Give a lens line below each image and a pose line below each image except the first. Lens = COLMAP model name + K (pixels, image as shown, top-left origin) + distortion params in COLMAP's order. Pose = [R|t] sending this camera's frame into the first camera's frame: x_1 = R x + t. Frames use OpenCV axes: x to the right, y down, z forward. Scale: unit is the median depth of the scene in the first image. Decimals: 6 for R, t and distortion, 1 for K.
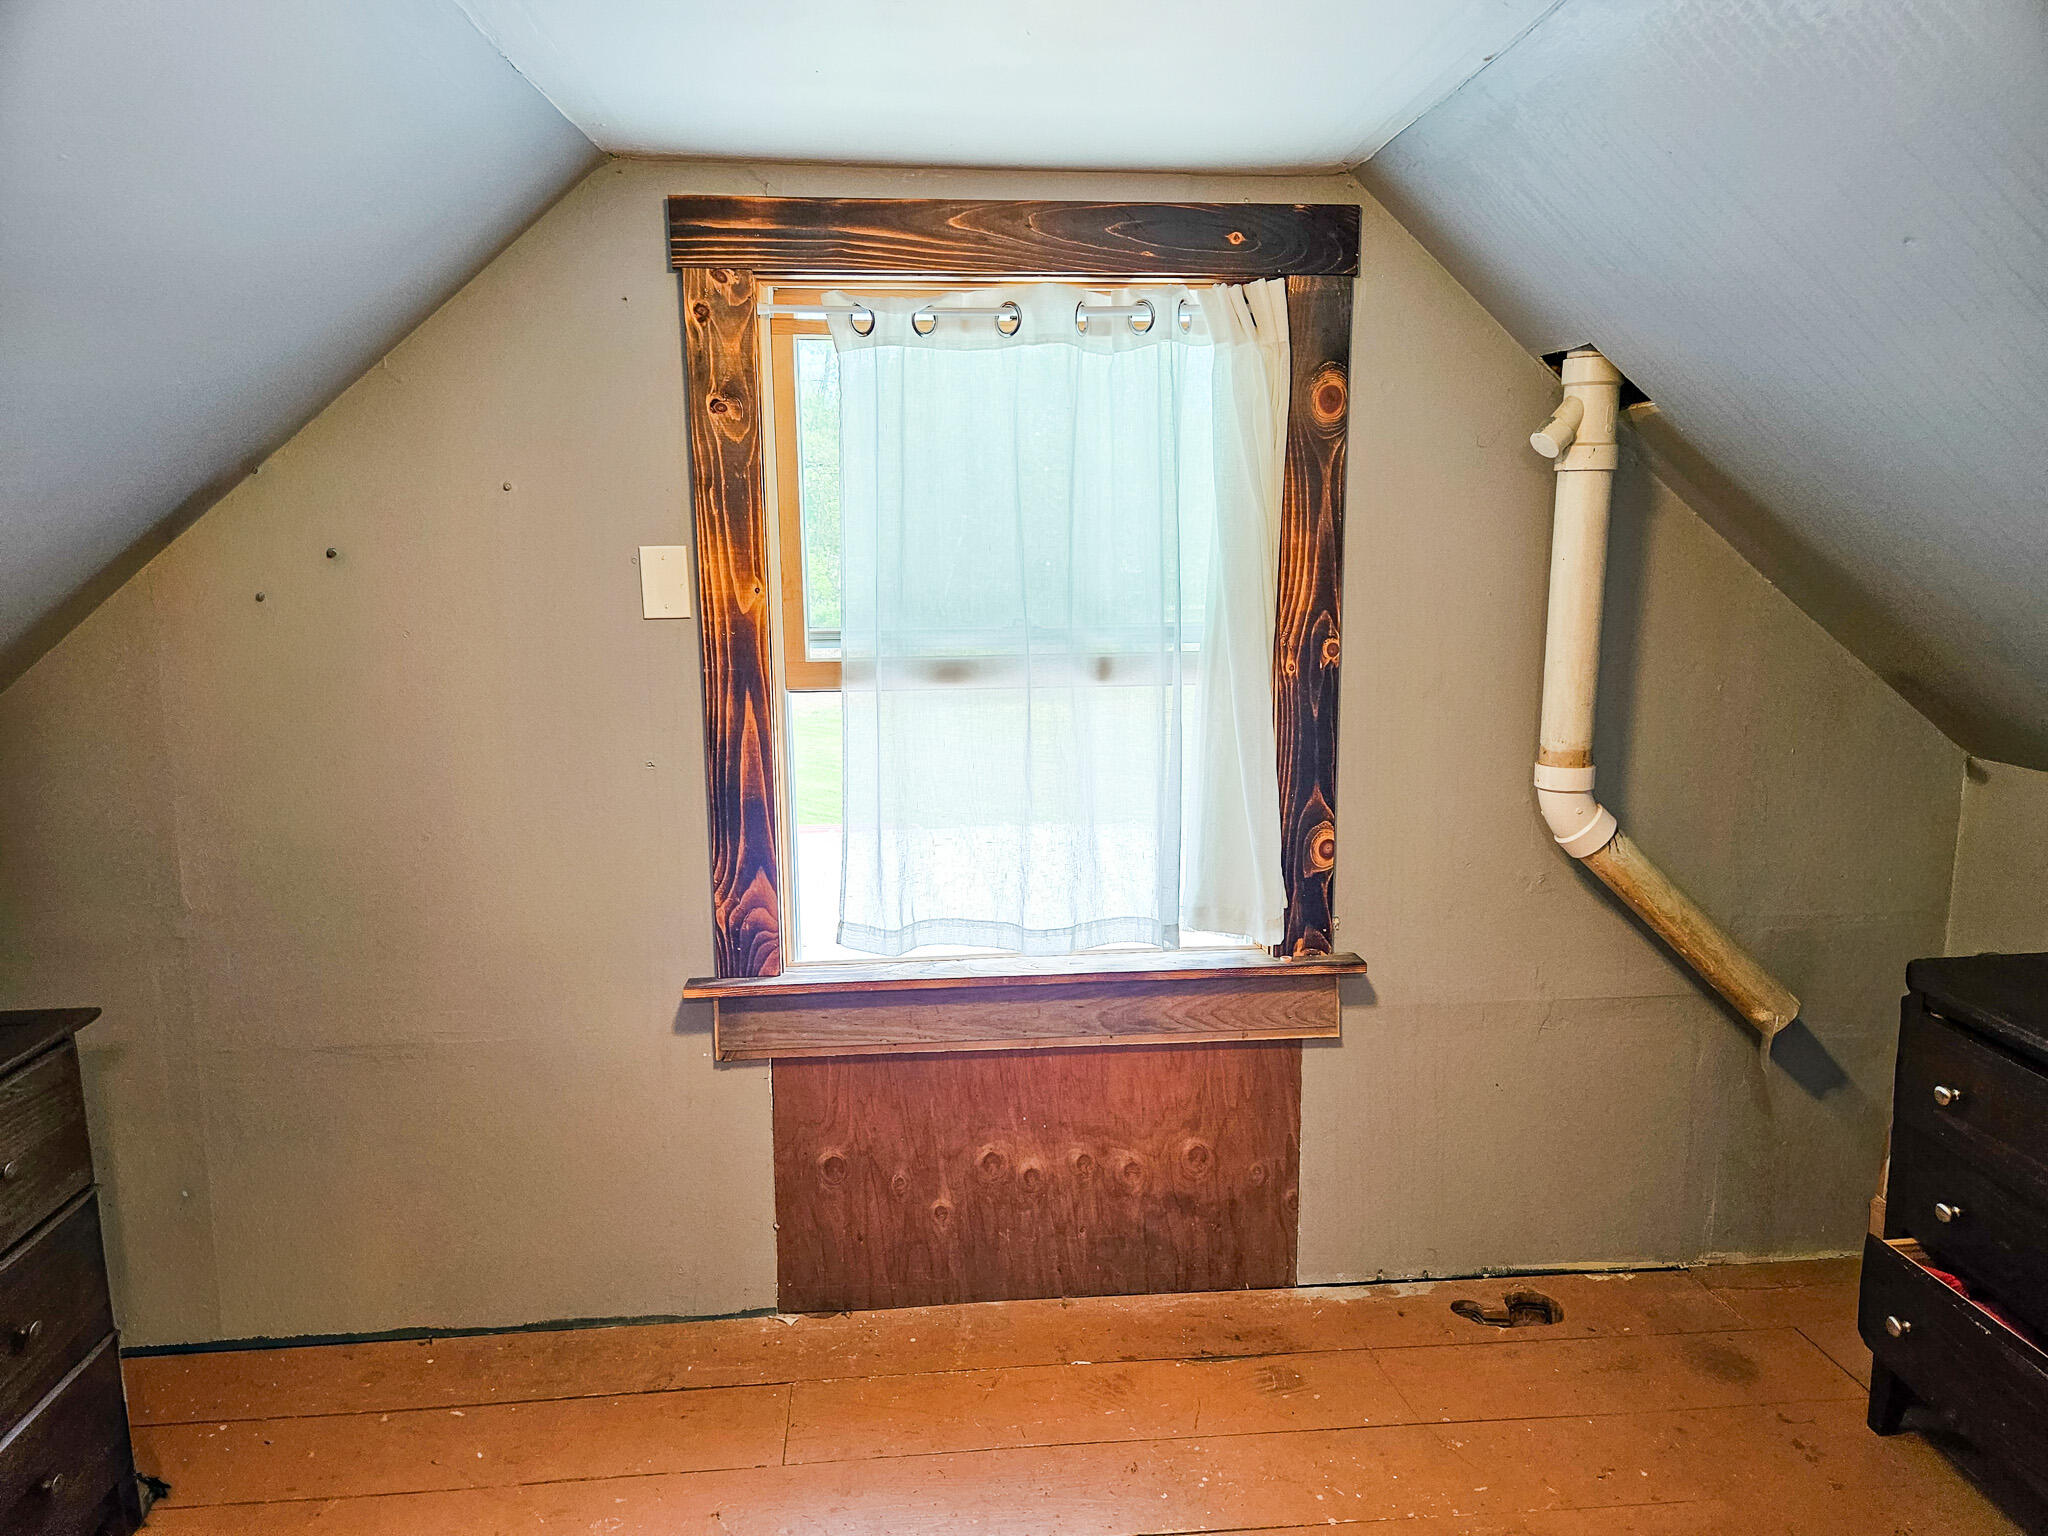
lens RADIAL K [[1348.0, 0, 1024.8], [0, 1348.0, 763.6], [0, 0, 1]] dist [0.053502, -0.045904]
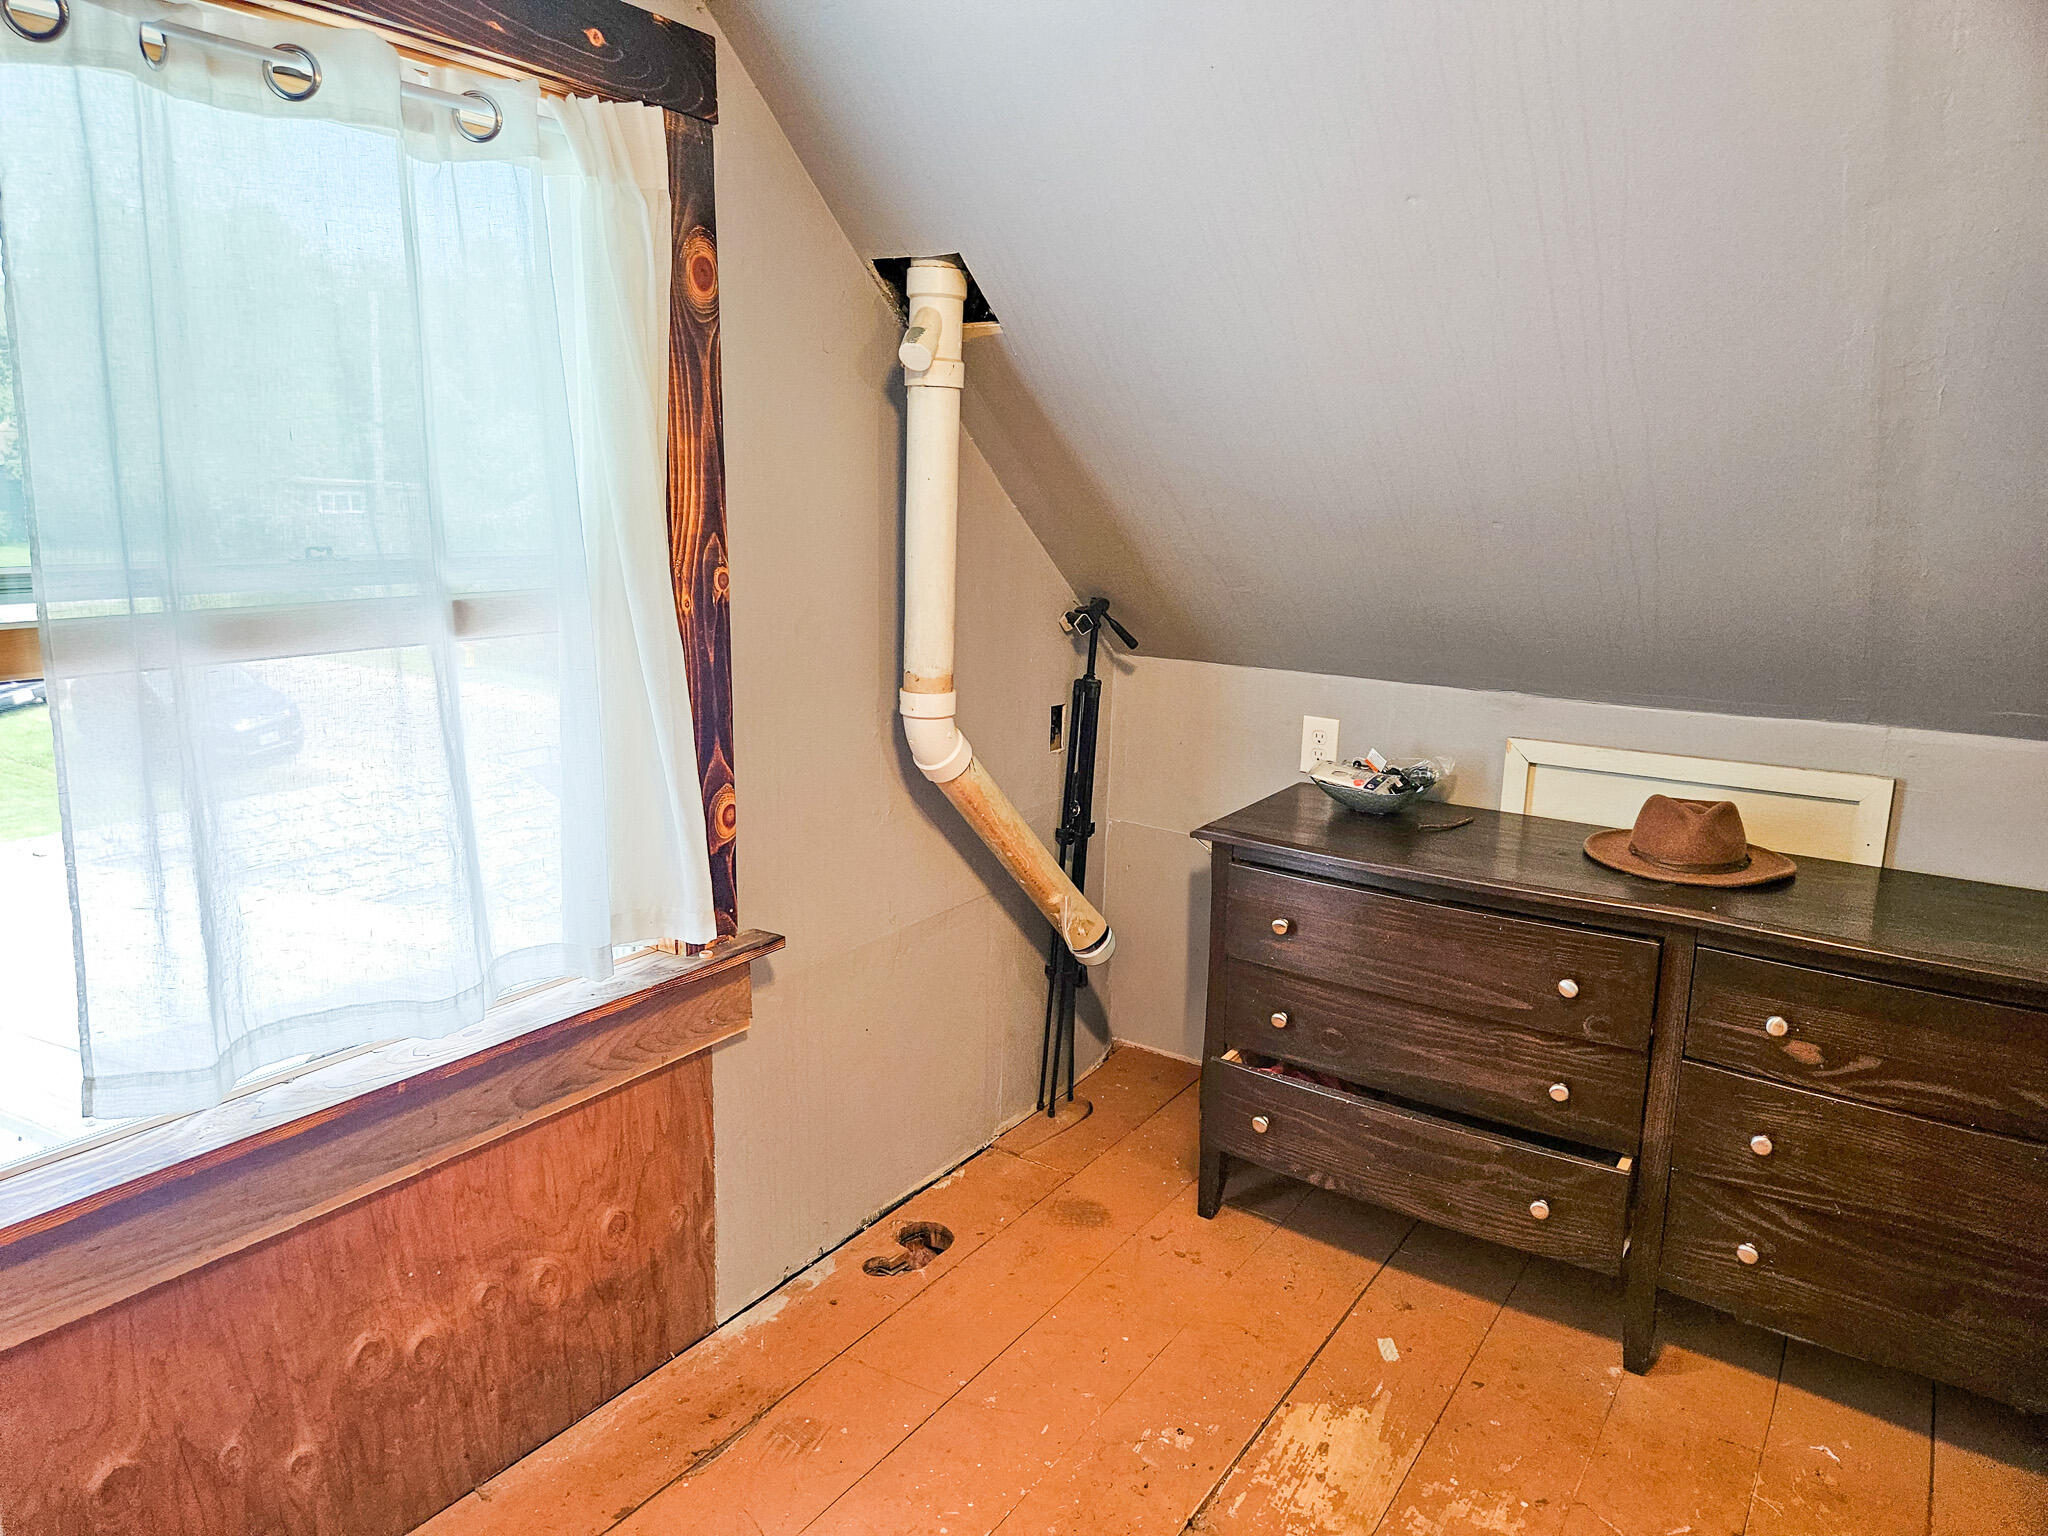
lens RADIAL K [[1348.0, 0, 1038.4], [0, 1348.0, 755.8], [0, 0, 1]] dist [0.053502, -0.045904]
pose [[0.643340, -0.131648, 0.754176, -0.290157], [0.100920, 0.991091, 0.086915, -0.028944], [-0.758899, 0.020195, 0.650895, 0.301503]]
